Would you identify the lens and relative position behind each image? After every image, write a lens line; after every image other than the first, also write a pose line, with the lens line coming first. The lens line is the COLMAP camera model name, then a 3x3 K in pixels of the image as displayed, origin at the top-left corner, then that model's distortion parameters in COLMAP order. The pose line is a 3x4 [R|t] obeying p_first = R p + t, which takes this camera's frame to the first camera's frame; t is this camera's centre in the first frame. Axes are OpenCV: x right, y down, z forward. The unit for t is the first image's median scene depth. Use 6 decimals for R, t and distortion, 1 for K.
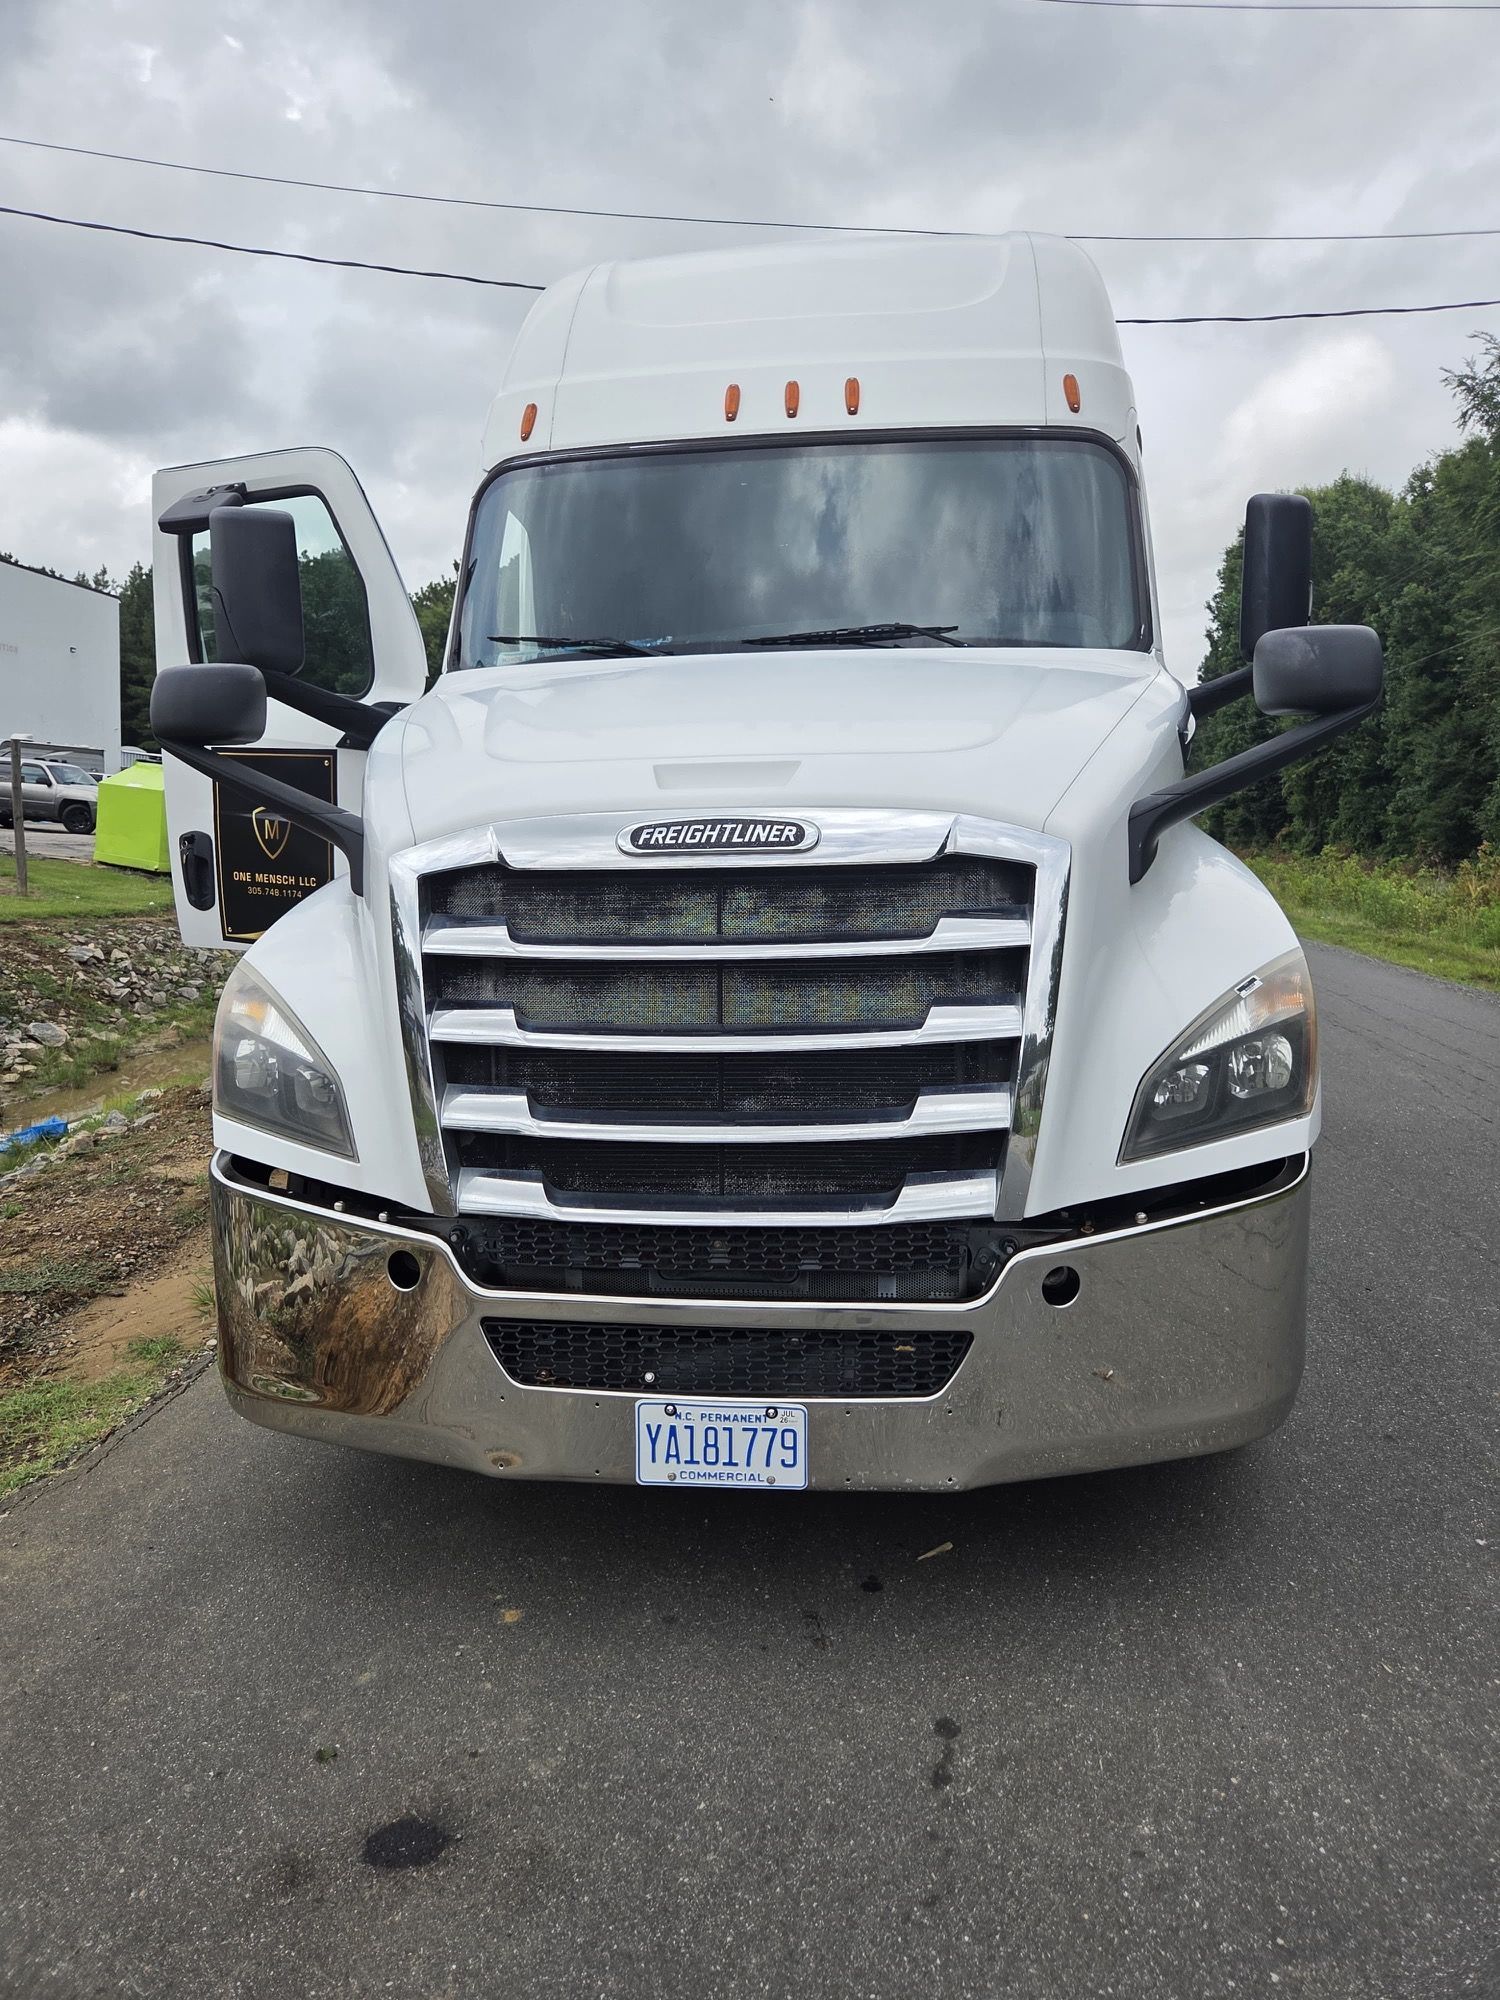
lens RADIAL K [[1465.0, 0, 783.7], [0, 1465.0, 1009.5], [0, 0, 1]] dist [0.060210, -0.035835]
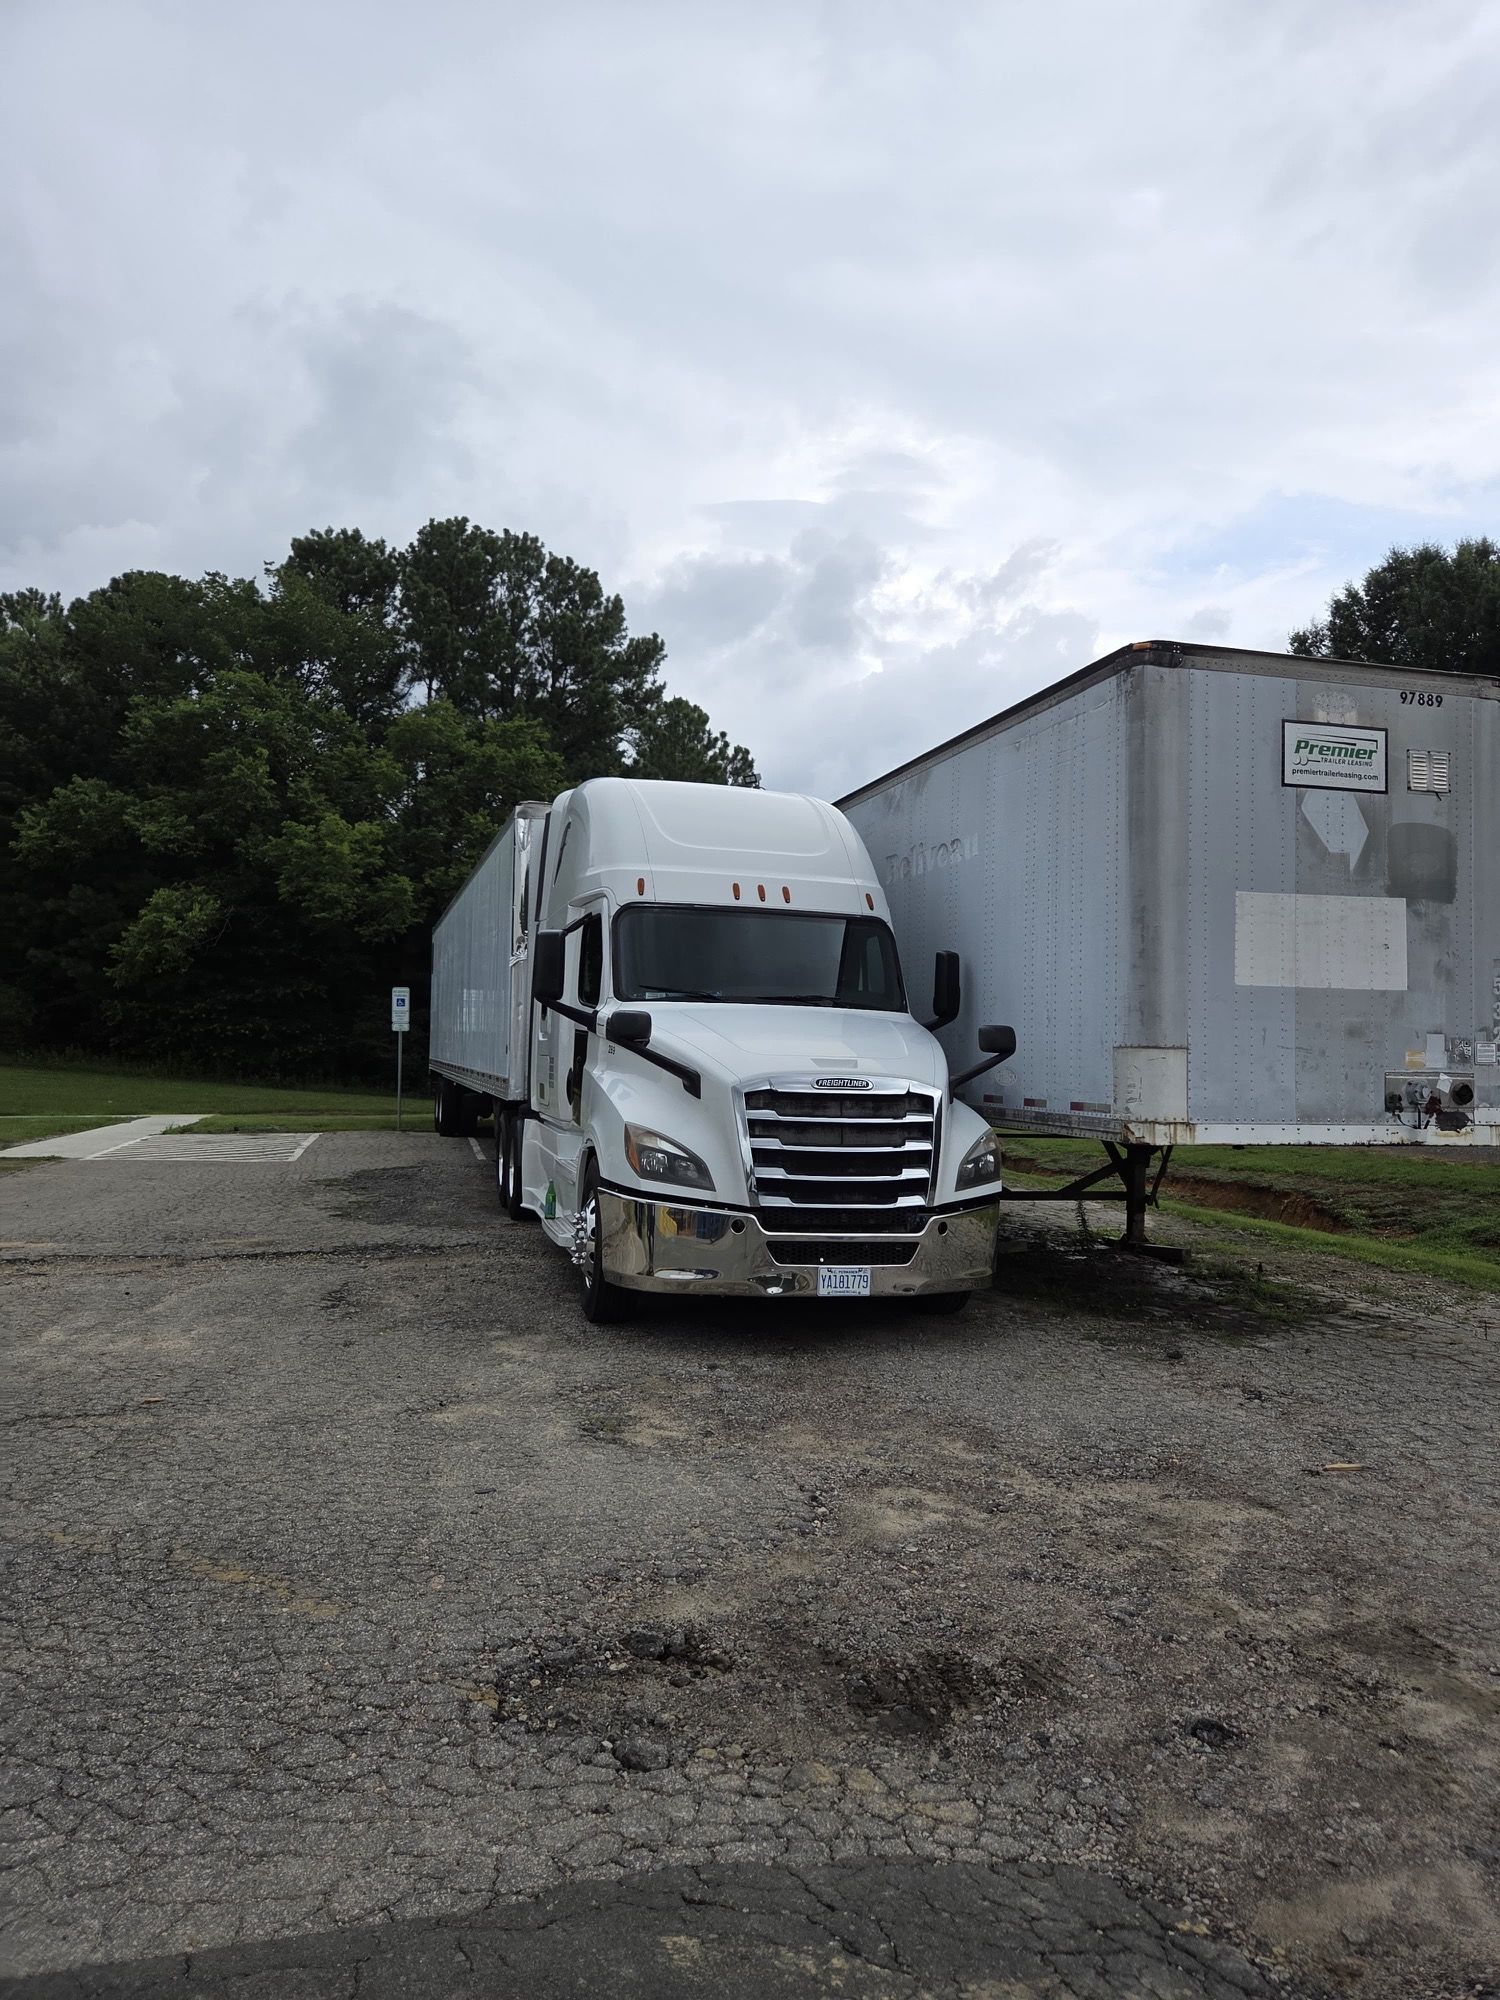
lens RADIAL K [[1462.0, 0, 783.6], [0, 1462.0, 1027.6], [0, 0, 1]] dist [0.089514, -0.094064]
pose [[0.926760, 0.054096, 0.371739, -1.316423], [-0.004536, 0.991116, -0.132922, 0.176218], [-0.375627, 0.121500, 0.918772, -1.818601]]
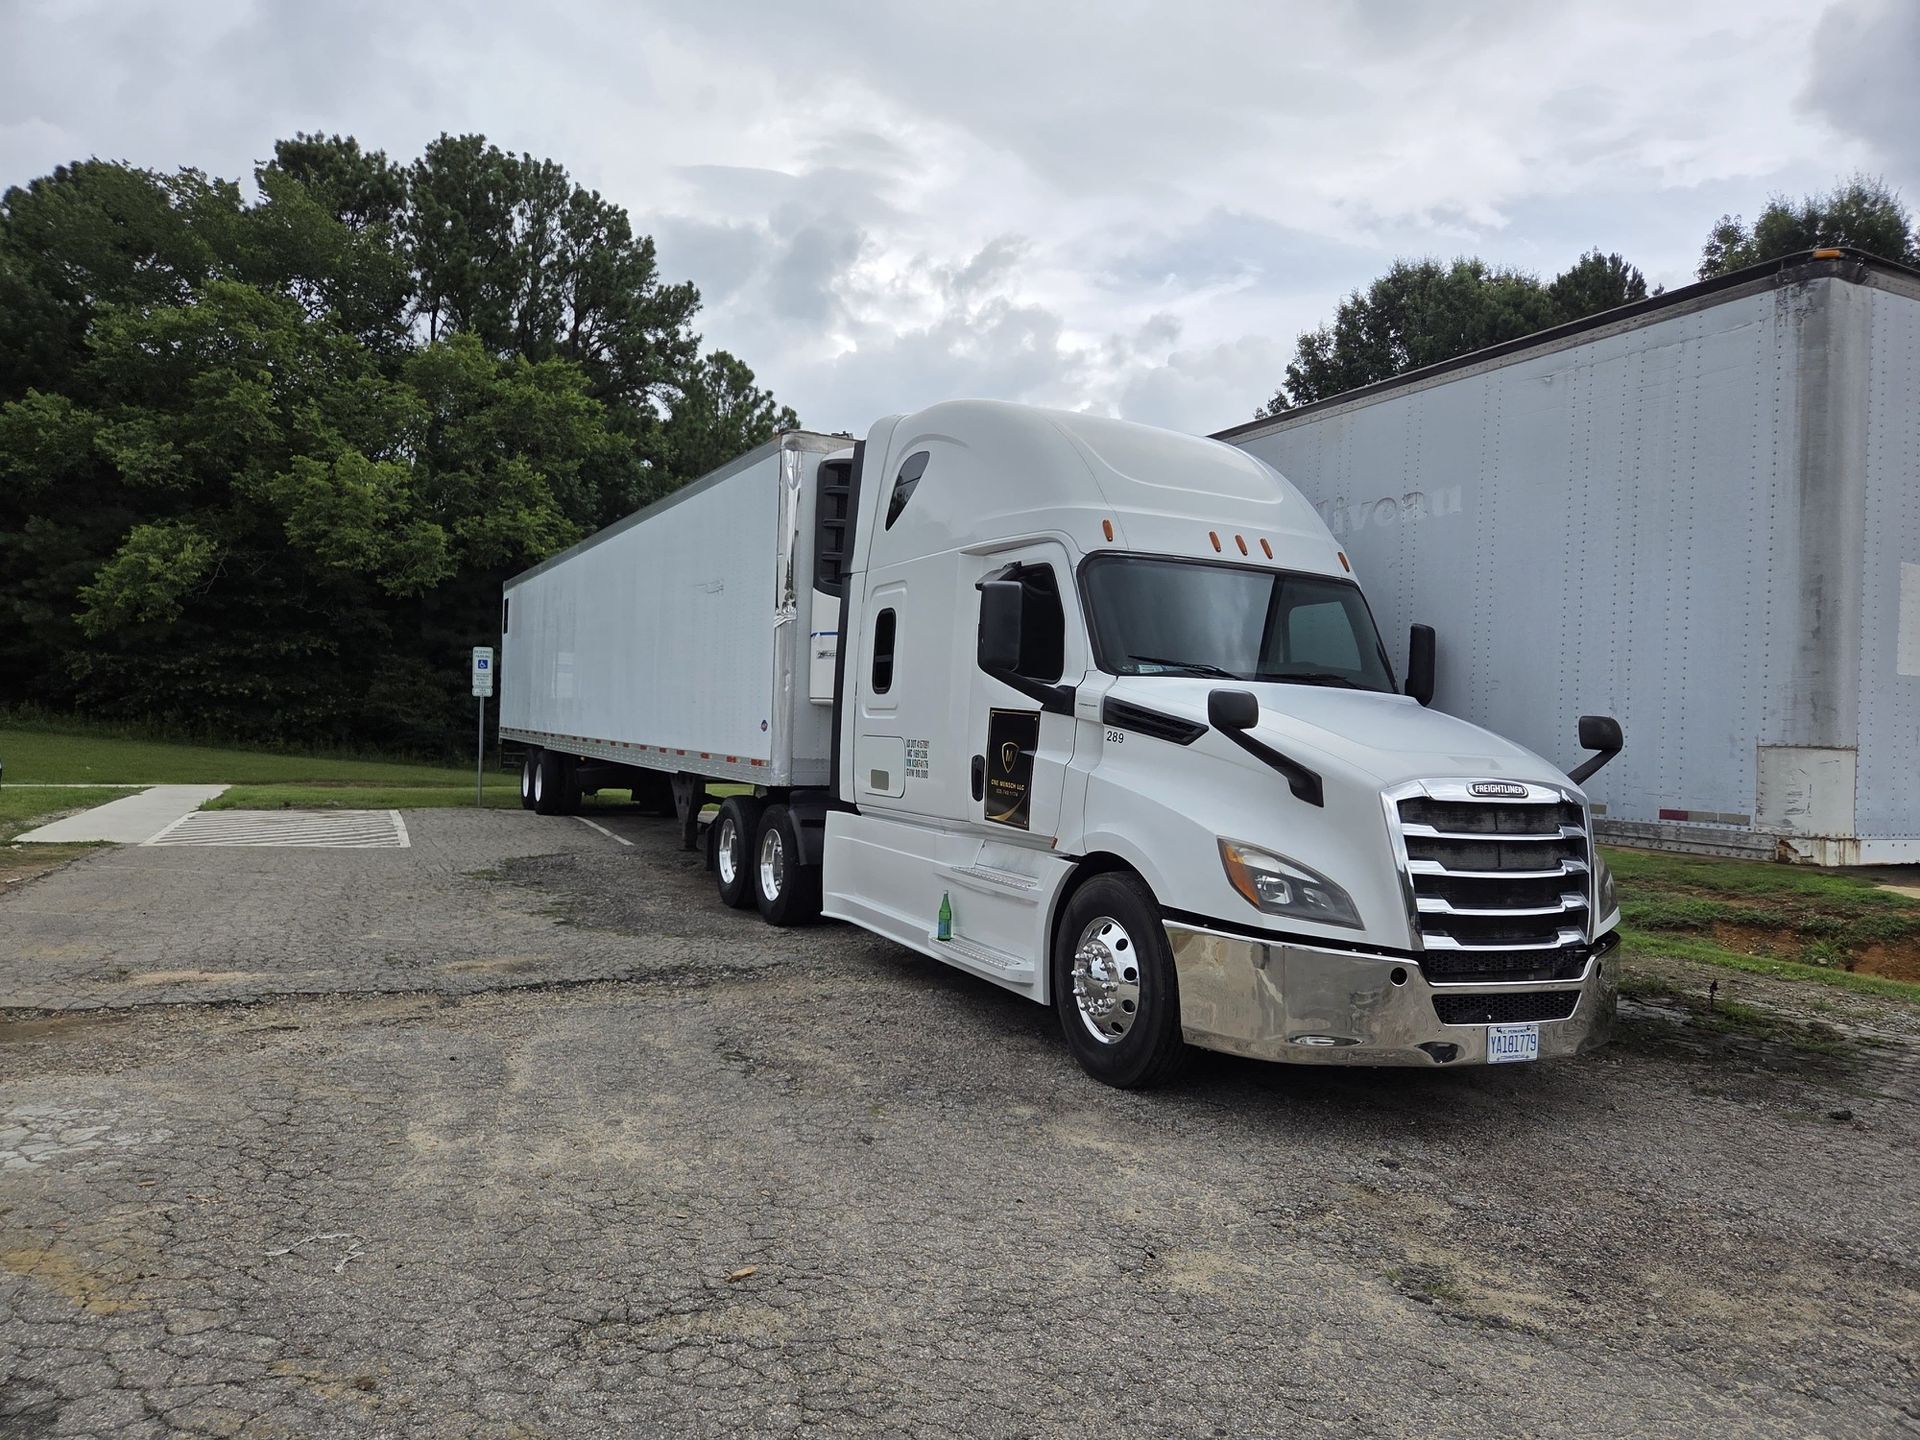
lens RADIAL K [[1353.4, 0, 958.4], [0, 1353.4, 773.5], [0, 0, 1]] dist [0.067770, -0.061414]
pose [[0.831940, 0.043597, 0.553150, -2.029098], [0.000221, 0.996882, -0.078902, 0.032650], [-0.554866, 0.065764, 0.829337, -0.378281]]
